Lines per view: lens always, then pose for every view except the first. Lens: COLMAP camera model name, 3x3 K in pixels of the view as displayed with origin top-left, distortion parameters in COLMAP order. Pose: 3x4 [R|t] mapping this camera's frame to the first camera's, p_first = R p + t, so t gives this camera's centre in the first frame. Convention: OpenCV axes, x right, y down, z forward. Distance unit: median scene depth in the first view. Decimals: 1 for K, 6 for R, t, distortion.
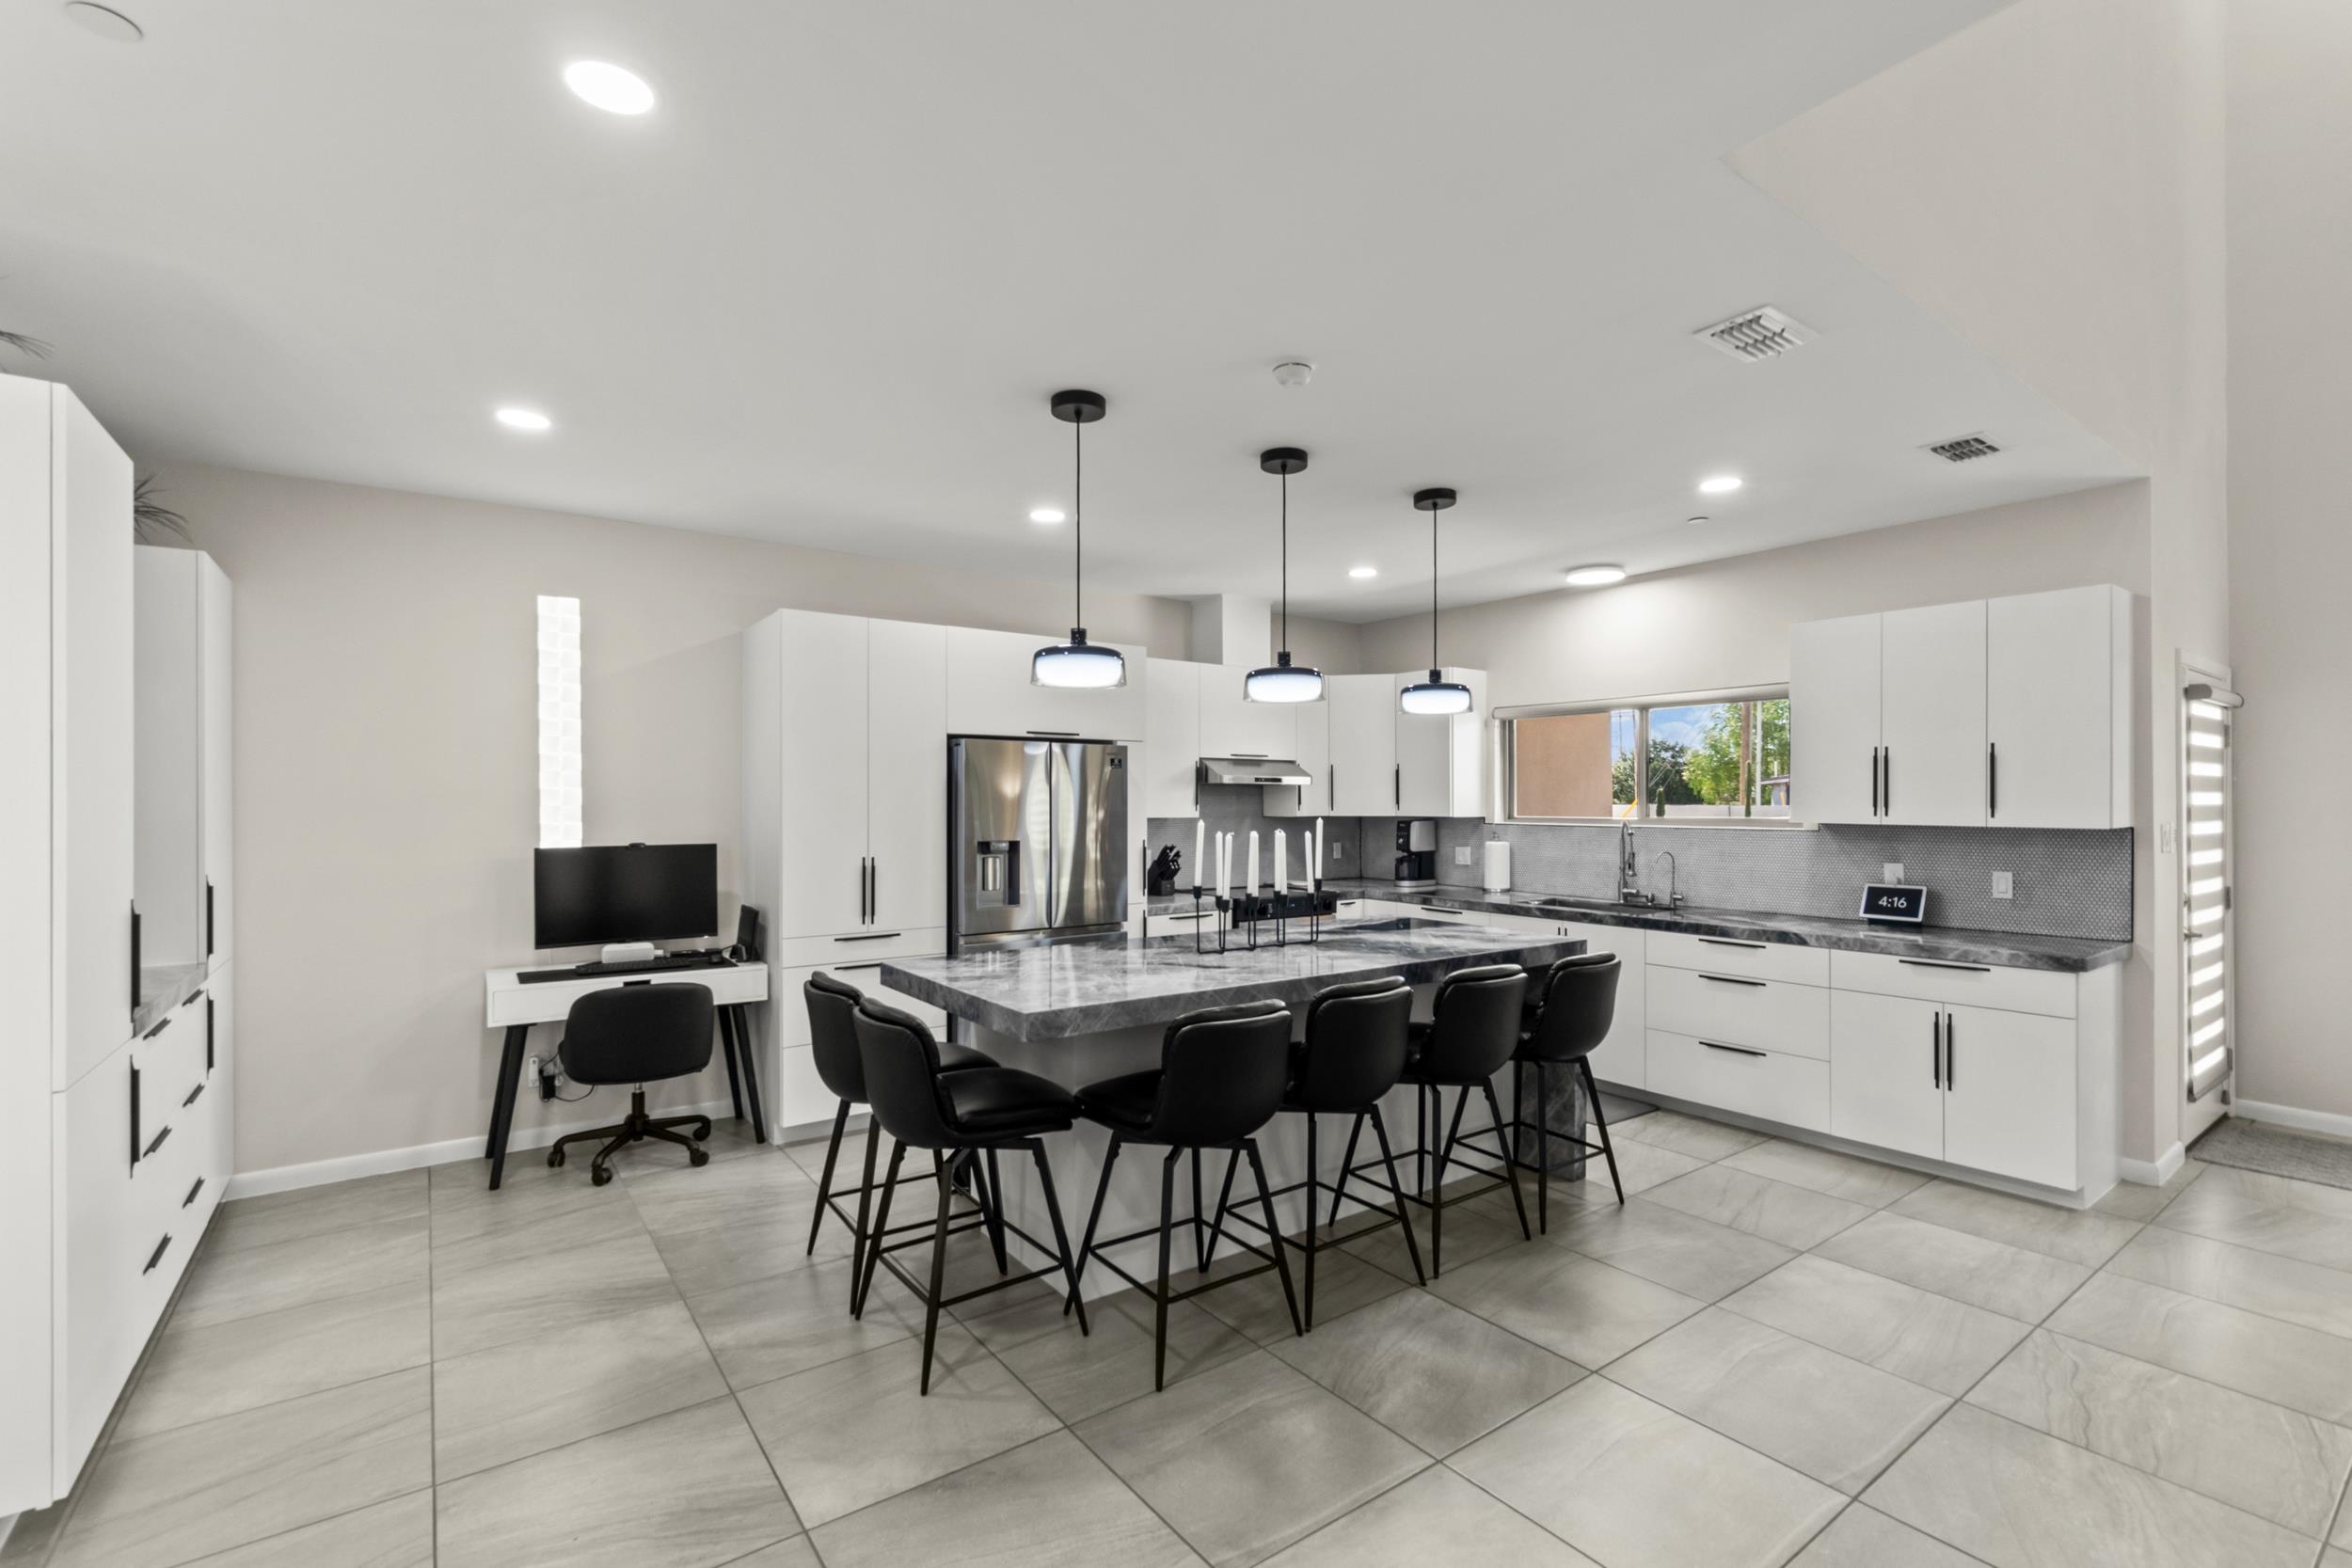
lens RADIAL K [[1046.9, 0, 1193.4], [0, 1046.9, 796.6], [0, 0, 1]] dist [-0.000988, -0.000120]
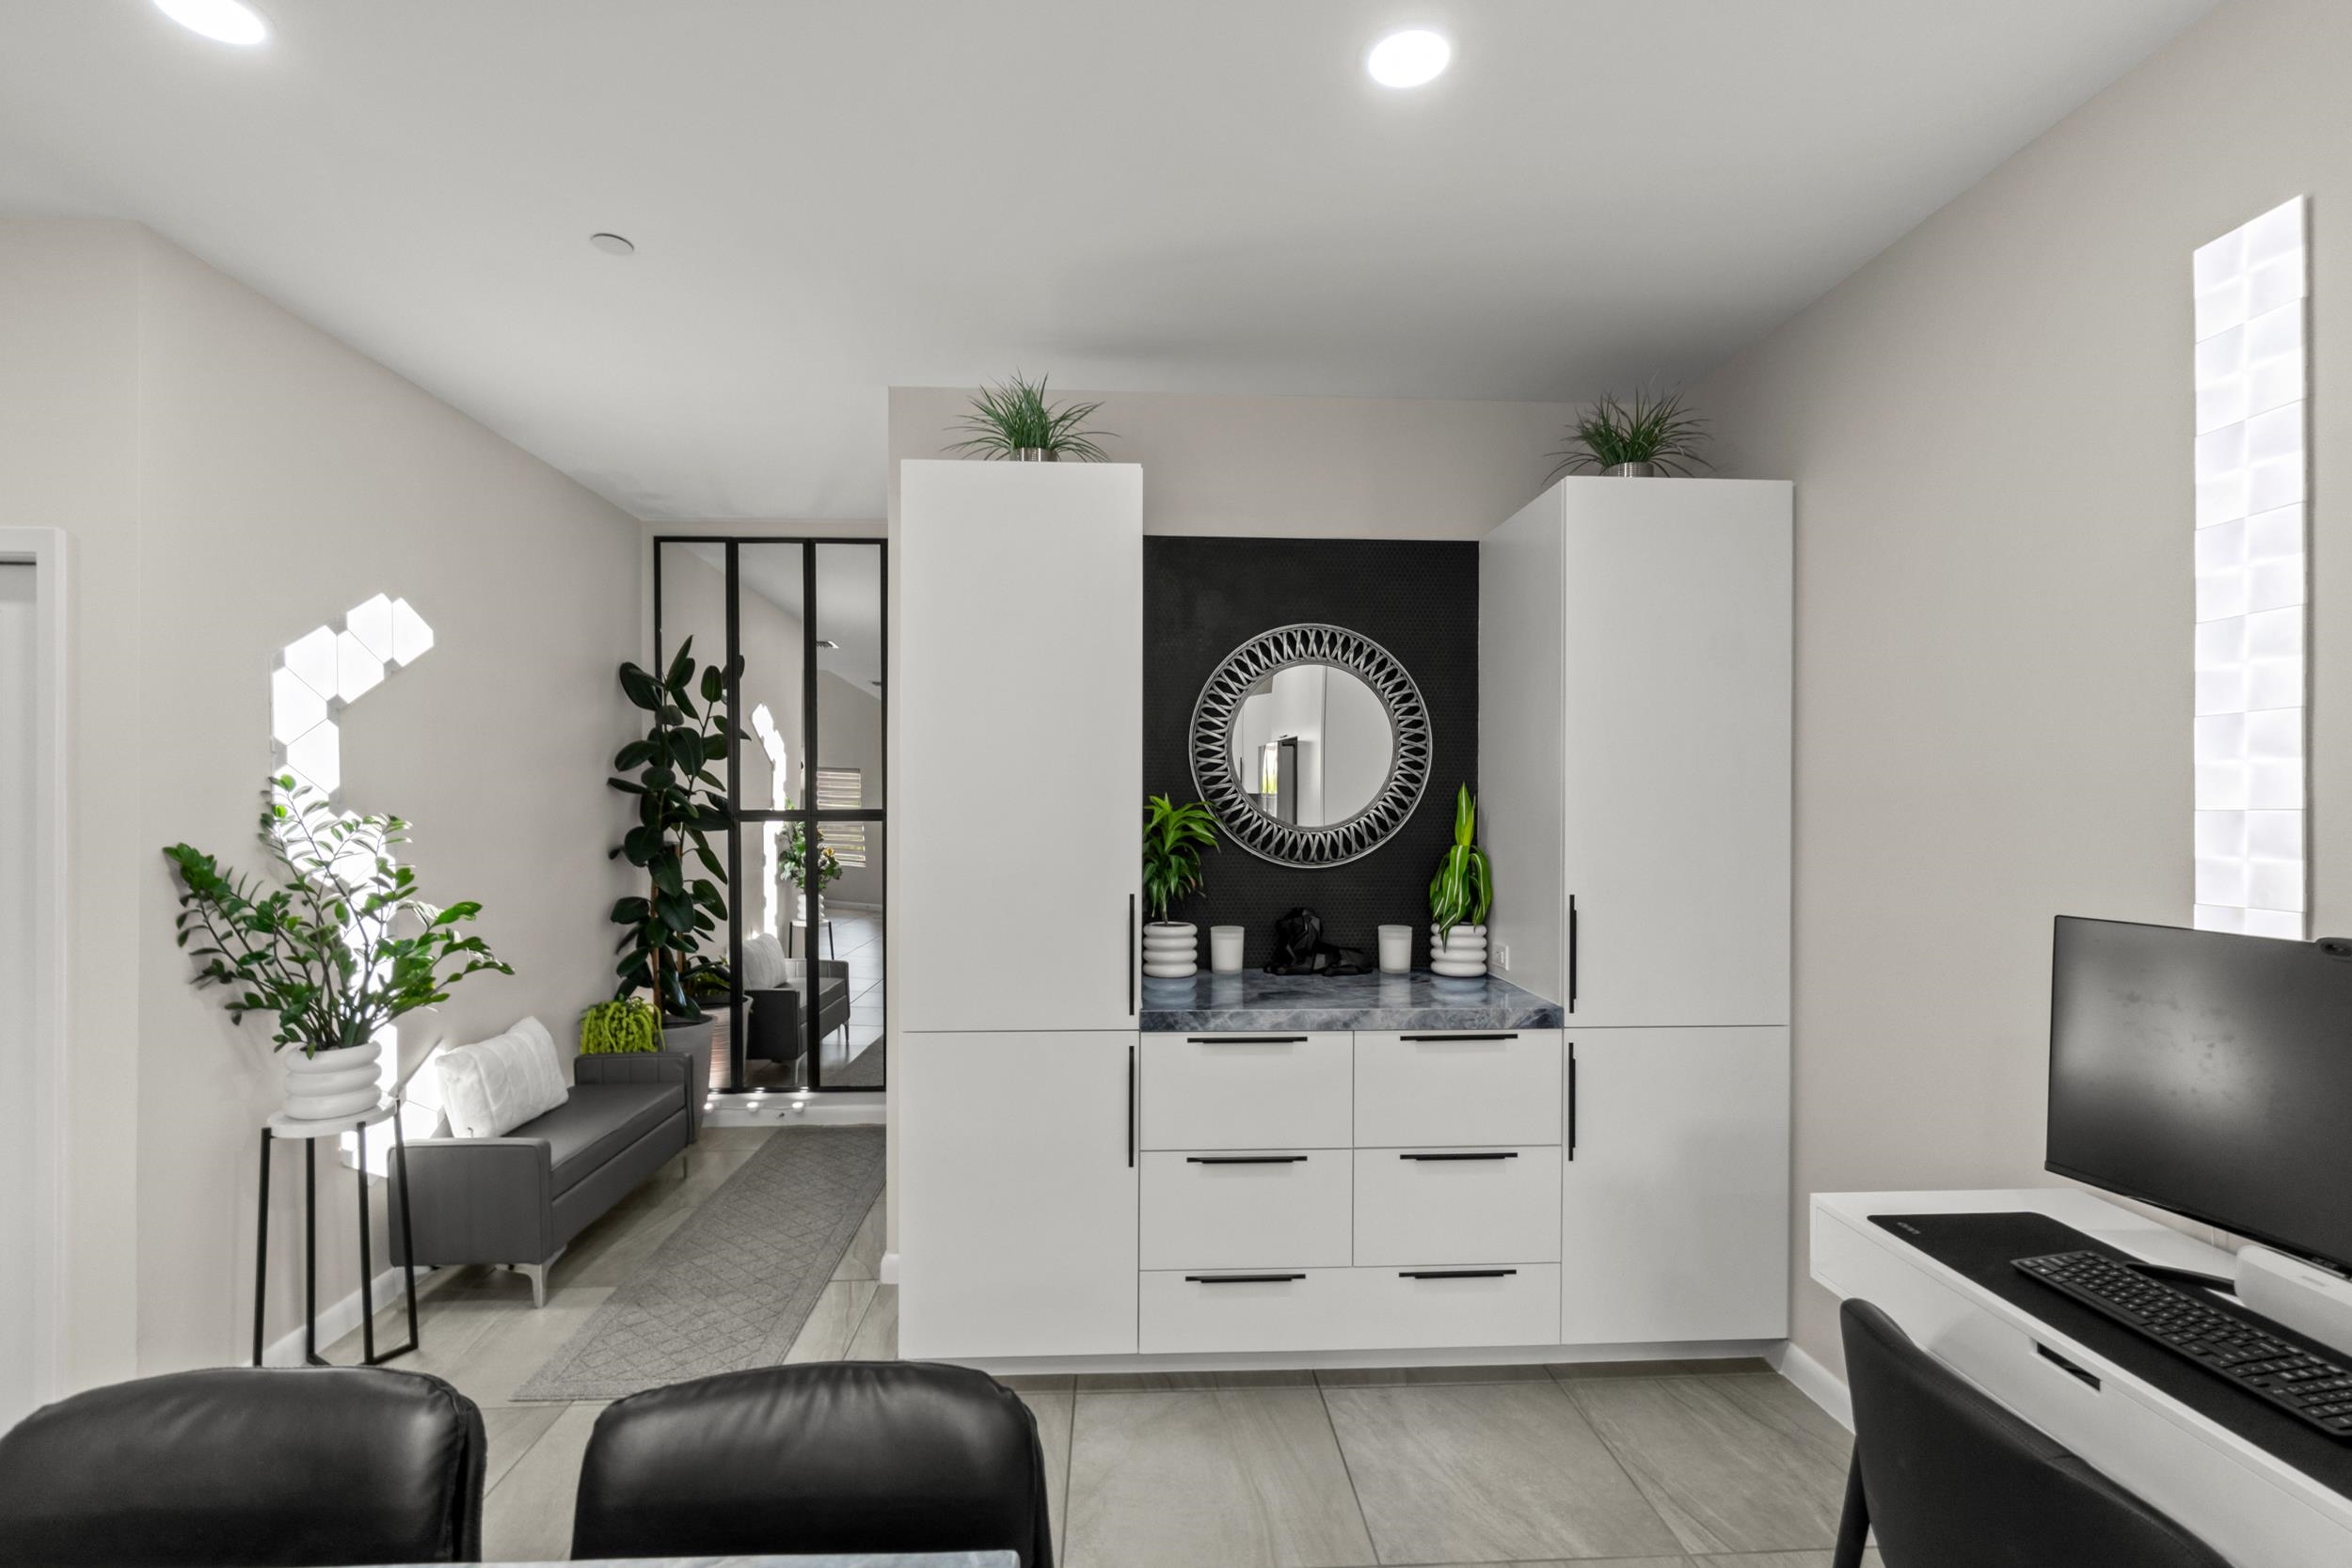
lens RADIAL K [[1033.6, 0, 1171.4], [0, 1033.6, 813.1], [0, 0, 1]] dist [-0.000814, 0.000008]
pose [[-0.556723, 0.007480, -0.830665, -0.116585], [0.001911, 0.999968, 0.007723, 0.006412], [0.830696, 0.002712, -0.556719, 0.929598]]
